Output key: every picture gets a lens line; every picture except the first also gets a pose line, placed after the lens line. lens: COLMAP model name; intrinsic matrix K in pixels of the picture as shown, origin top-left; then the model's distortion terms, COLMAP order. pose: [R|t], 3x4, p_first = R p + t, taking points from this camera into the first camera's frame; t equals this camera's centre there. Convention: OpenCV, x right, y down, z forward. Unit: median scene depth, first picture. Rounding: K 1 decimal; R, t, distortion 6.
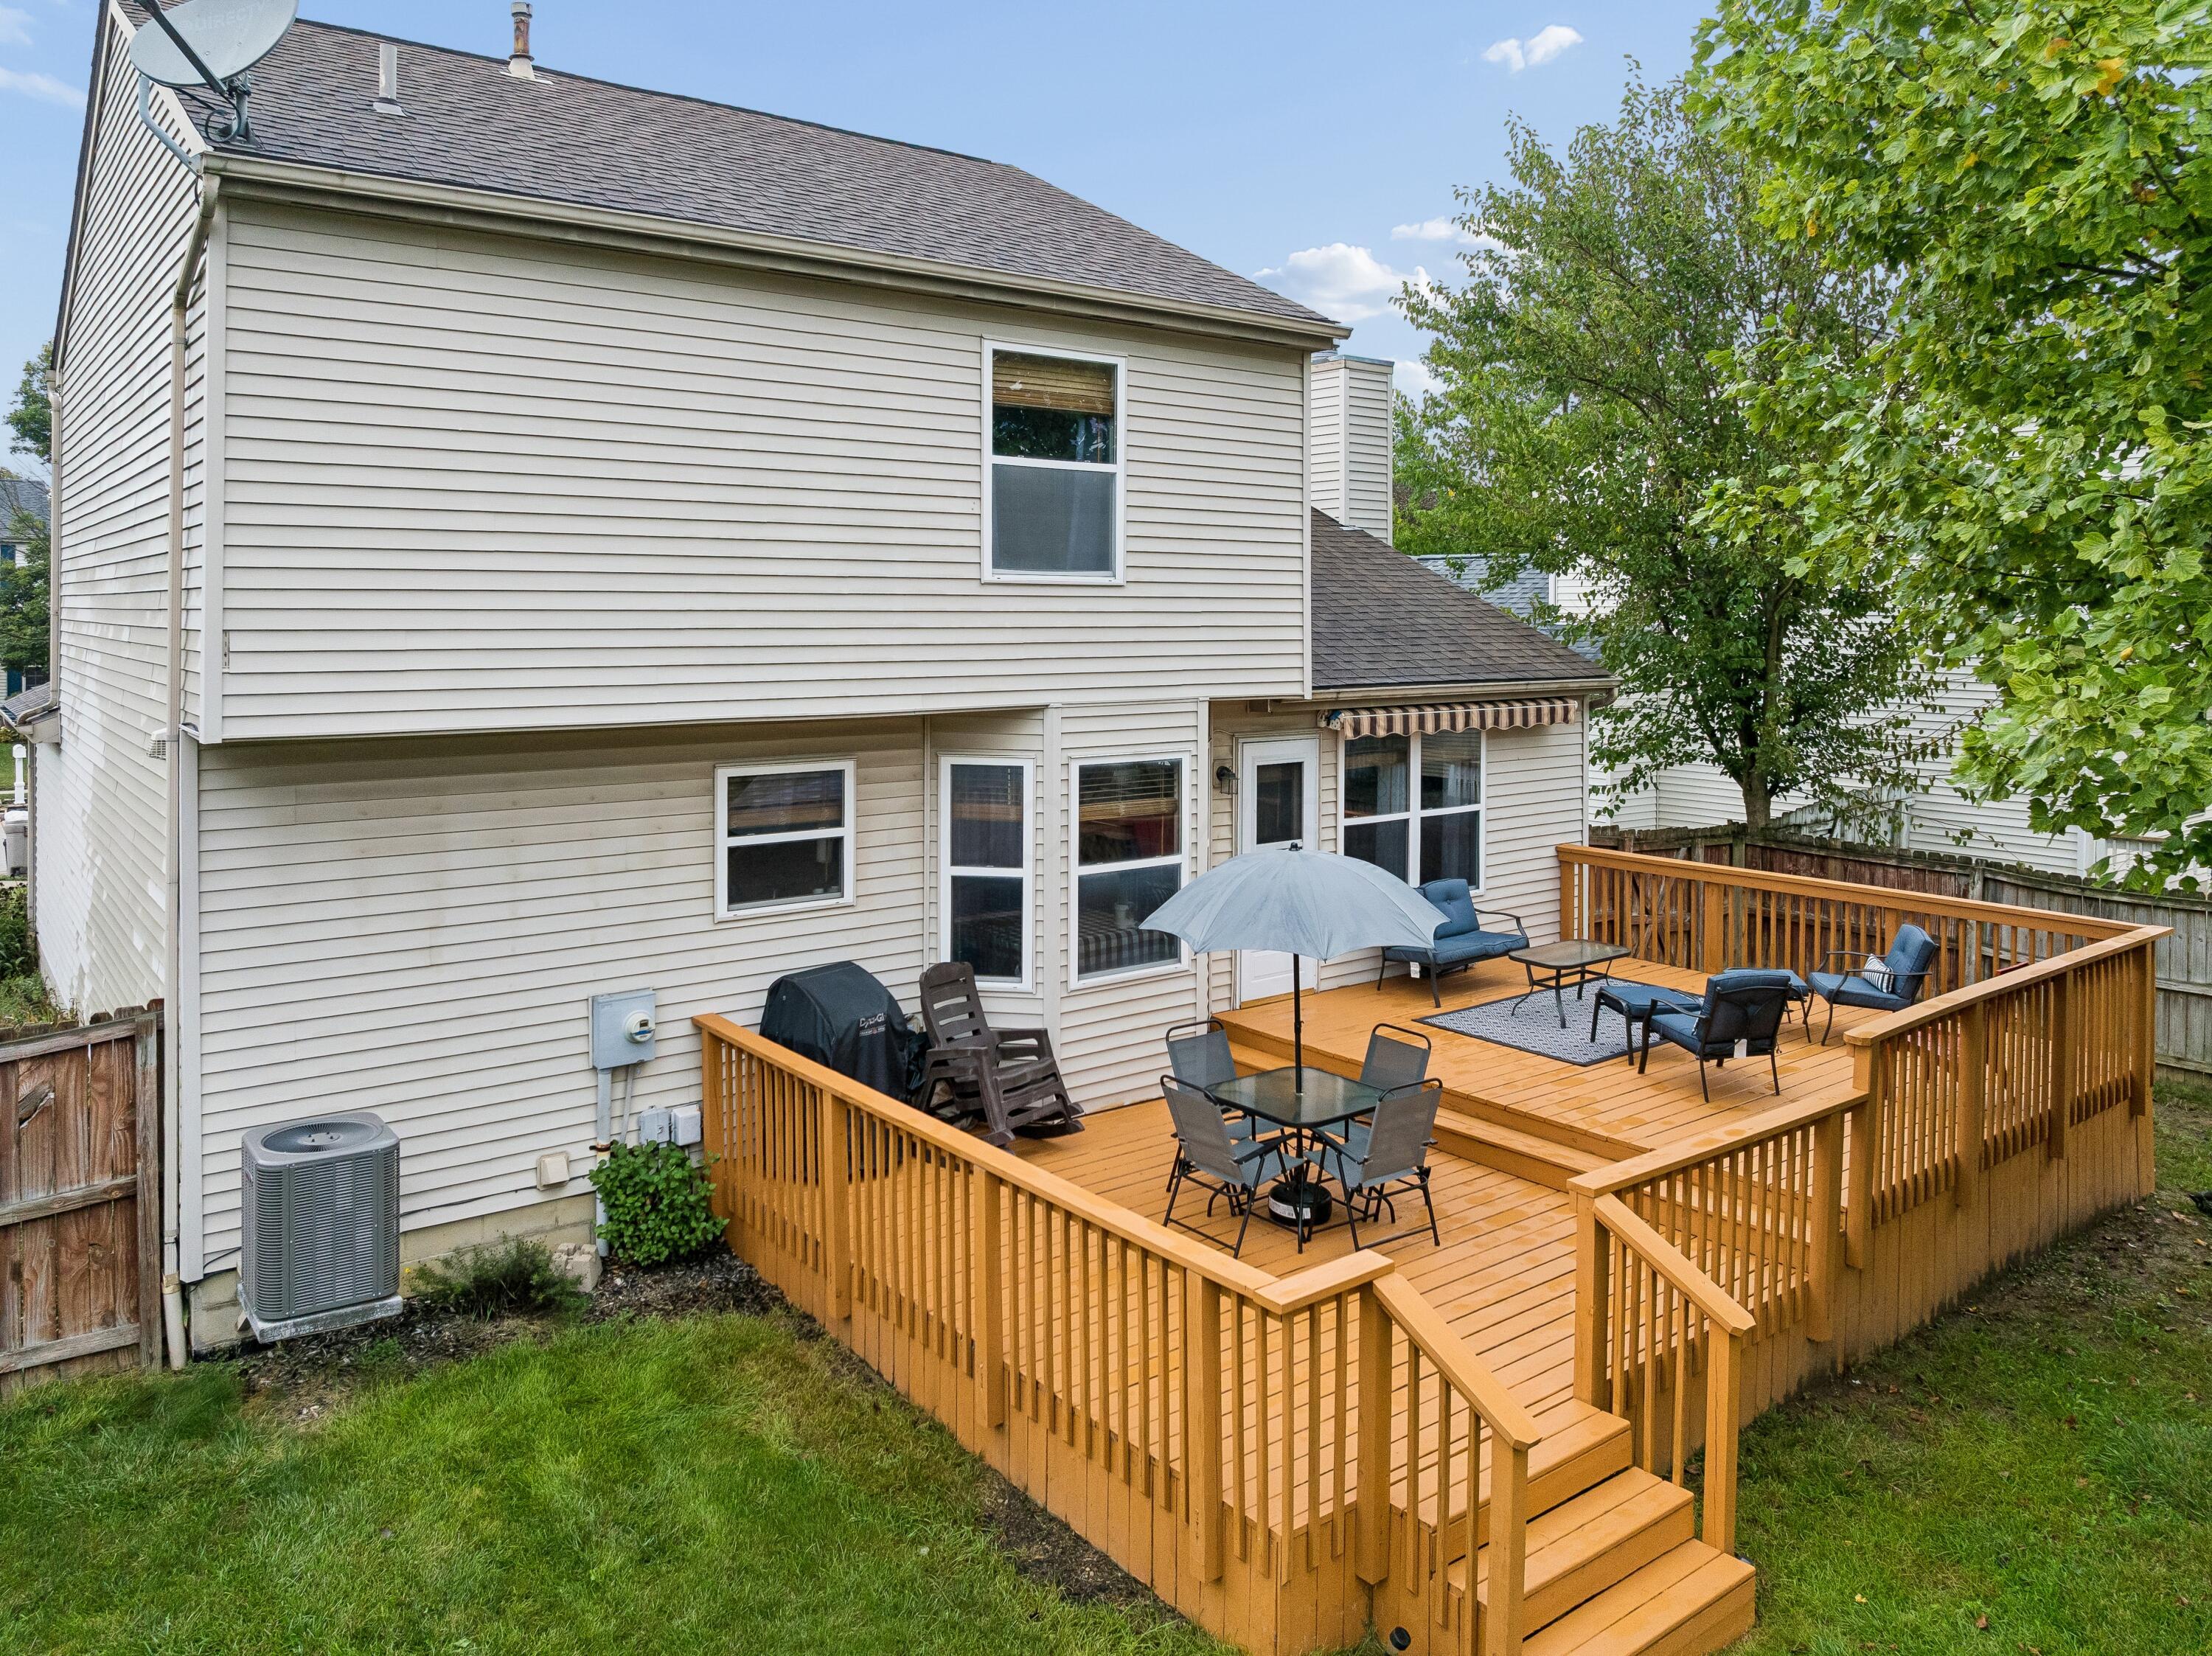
lens RADIAL K [[1575.1, 0, 1114.0], [0, 1575.1, 620.4], [0, 0, 1]] dist [-0.030686, -0.002533]
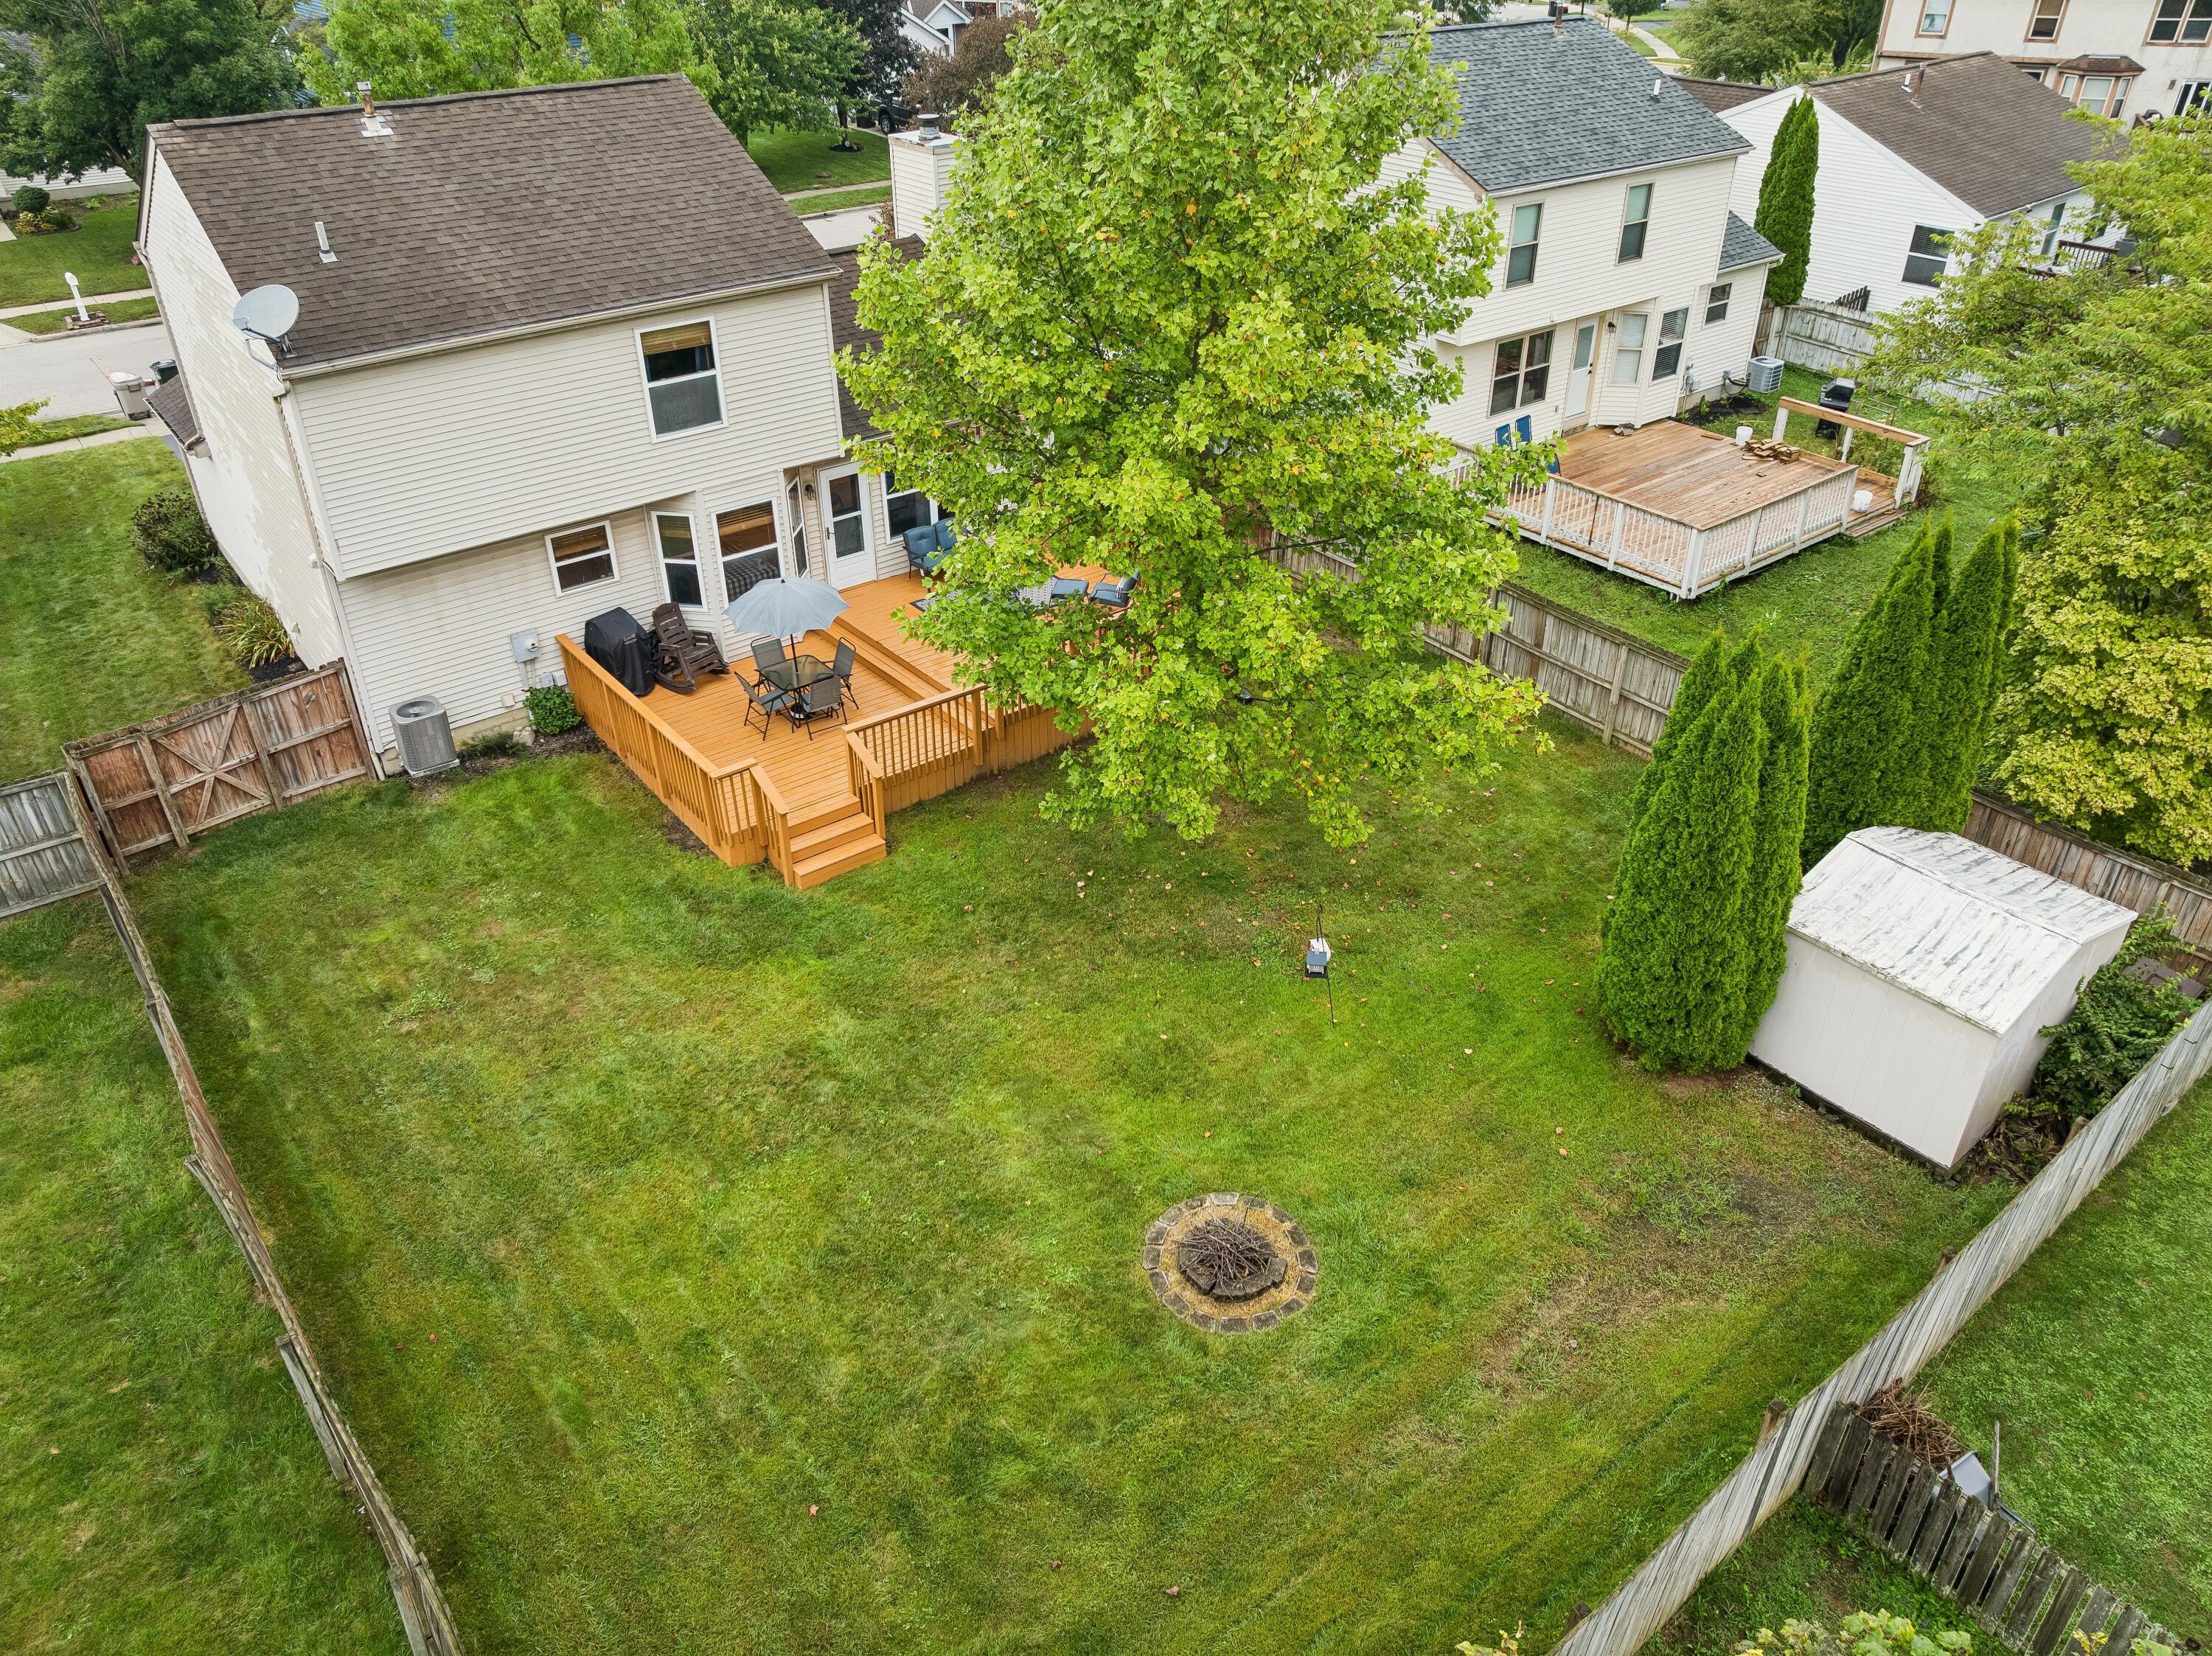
lens RADIAL K [[1554.7, 0, 1106.0], [0, 1554.7, 828.0], [0, 0, 1]] dist [-0.047661, 0.001844]
pose [[0.999964, -0.006133, -0.005852, 0.554964], [0.008319, 0.842542, 0.538567, -0.725005], [0.001628, -0.538596, 0.842563, -1.077176]]
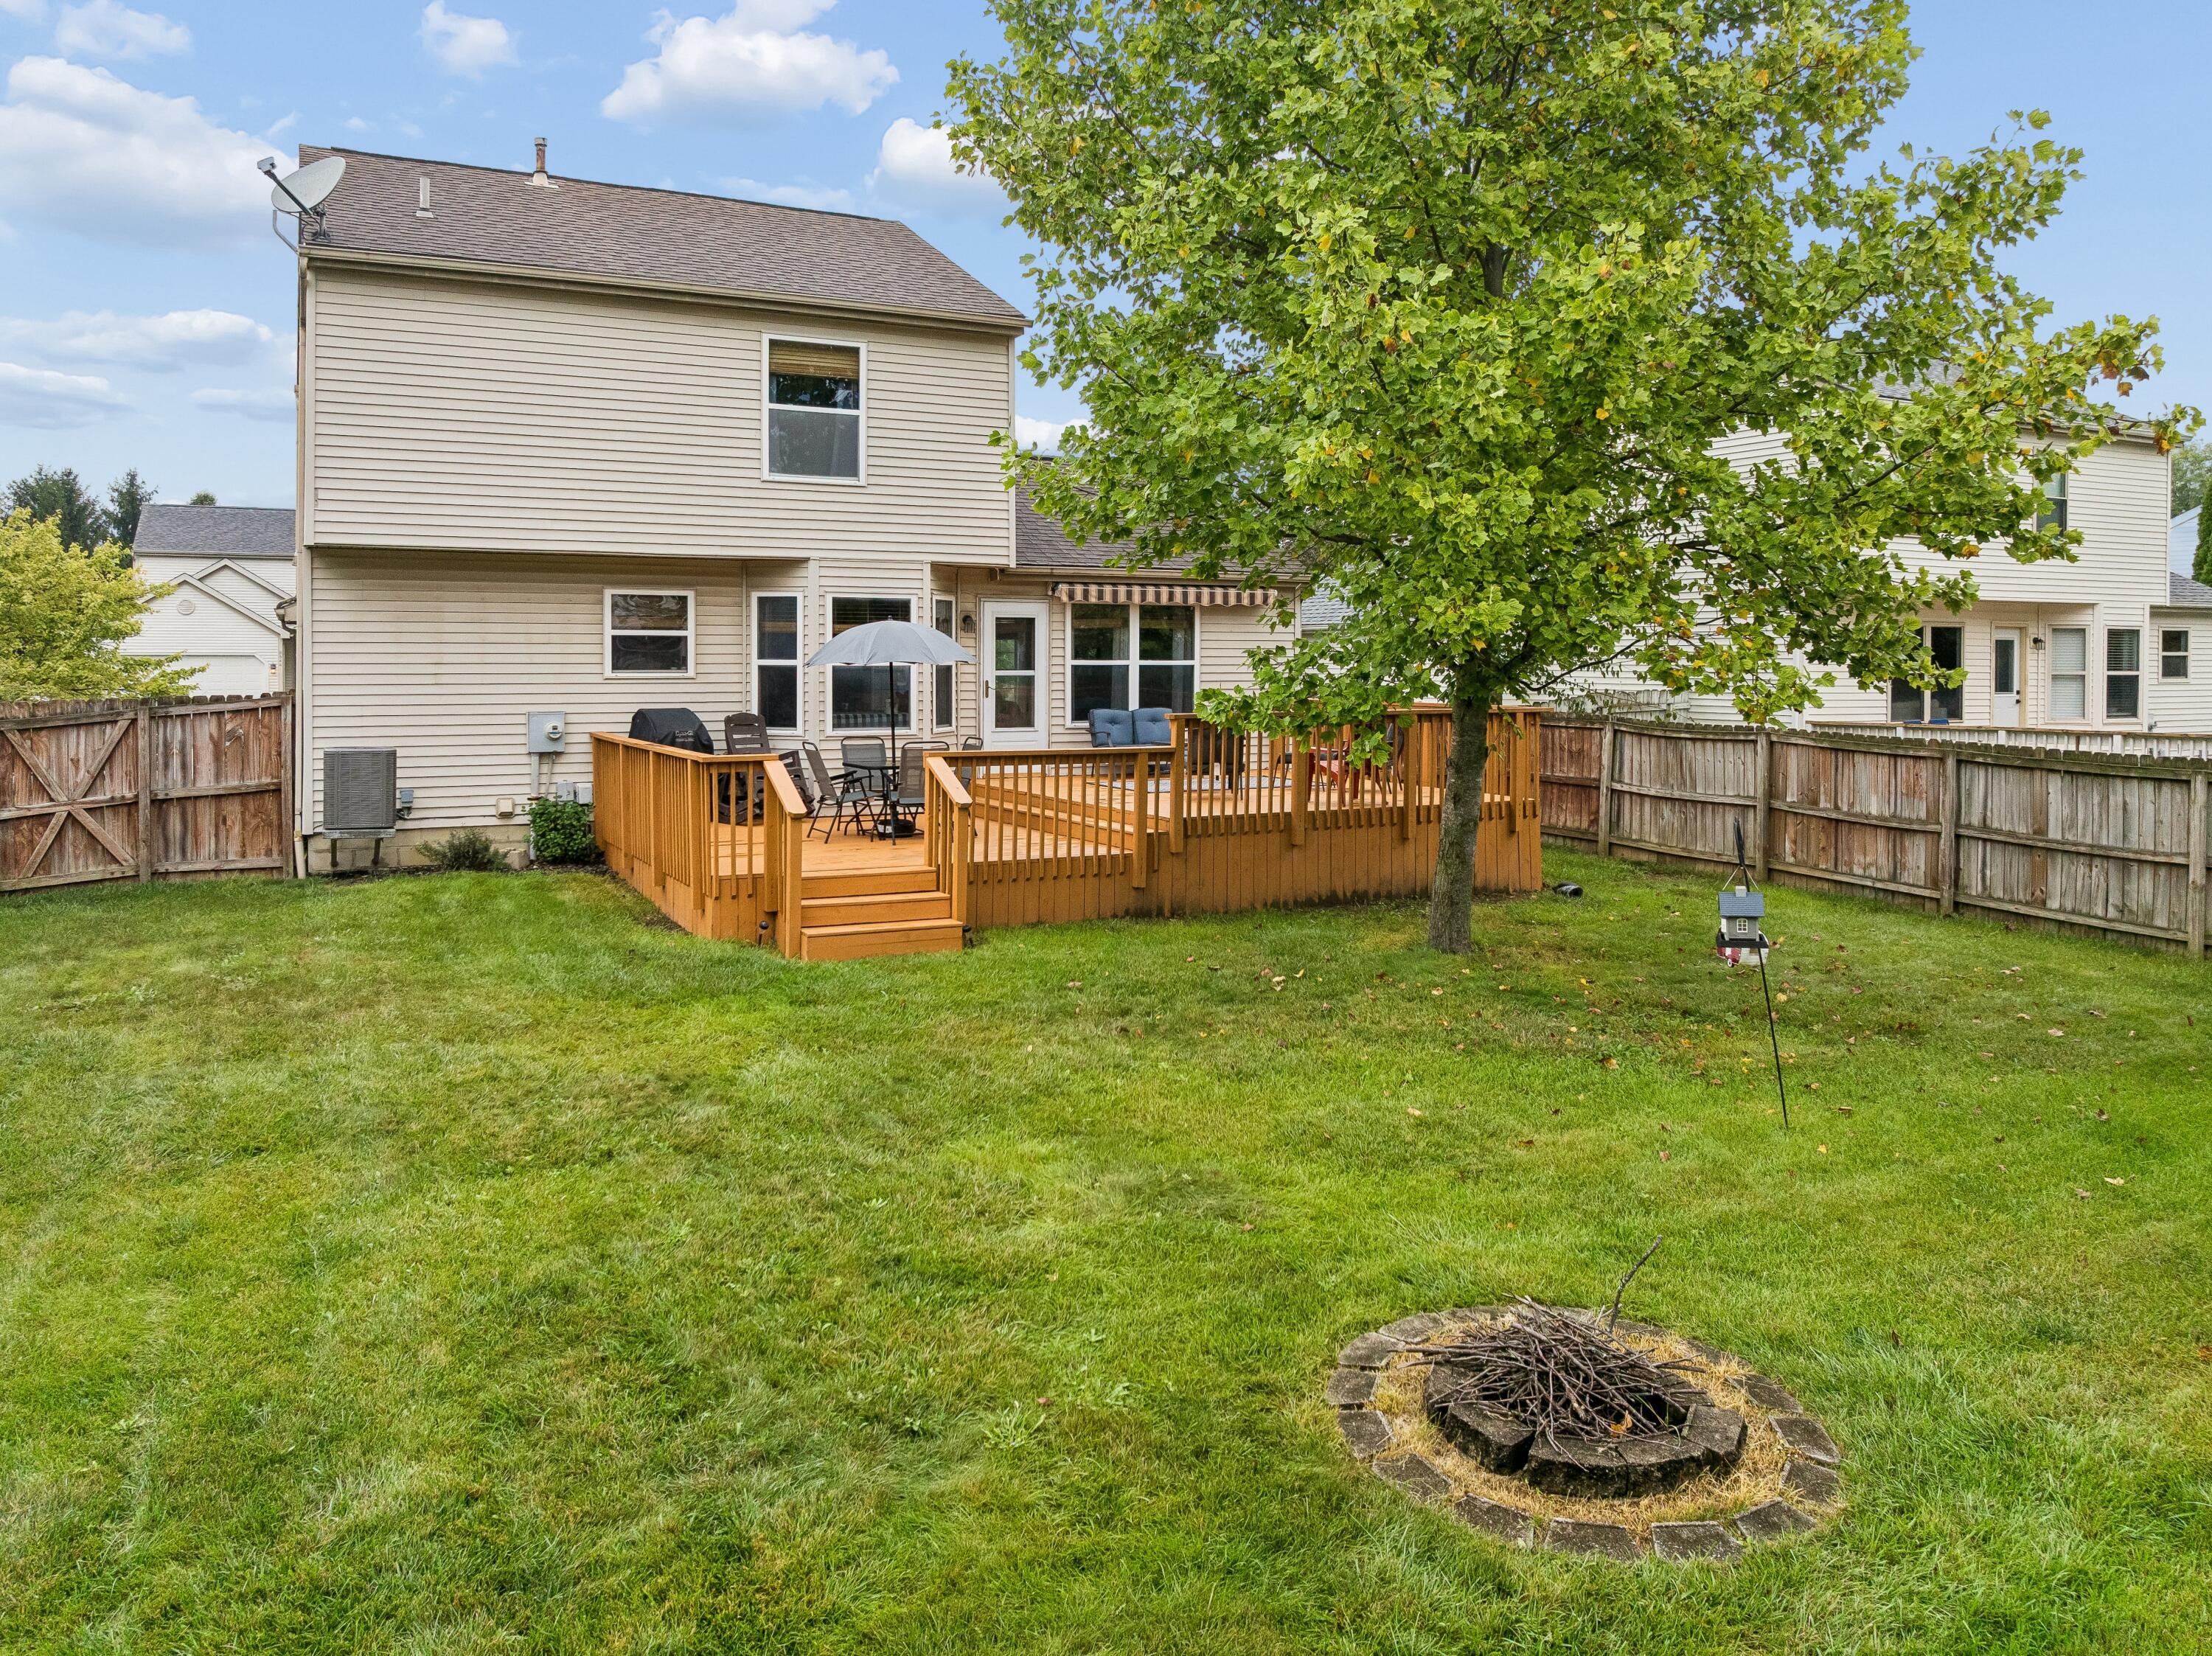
lens RADIAL K [[1602.8, 0, 1109.7], [0, 1602.8, 714.2], [0, 0, 1]] dist [-0.038953, 0.005329]
pose [[0.981448, 0.006697, -0.191612, 0.610192], [-0.002035, 0.999697, 0.024521, 0.183103], [0.191718, -0.023677, 0.981164, -0.595508]]
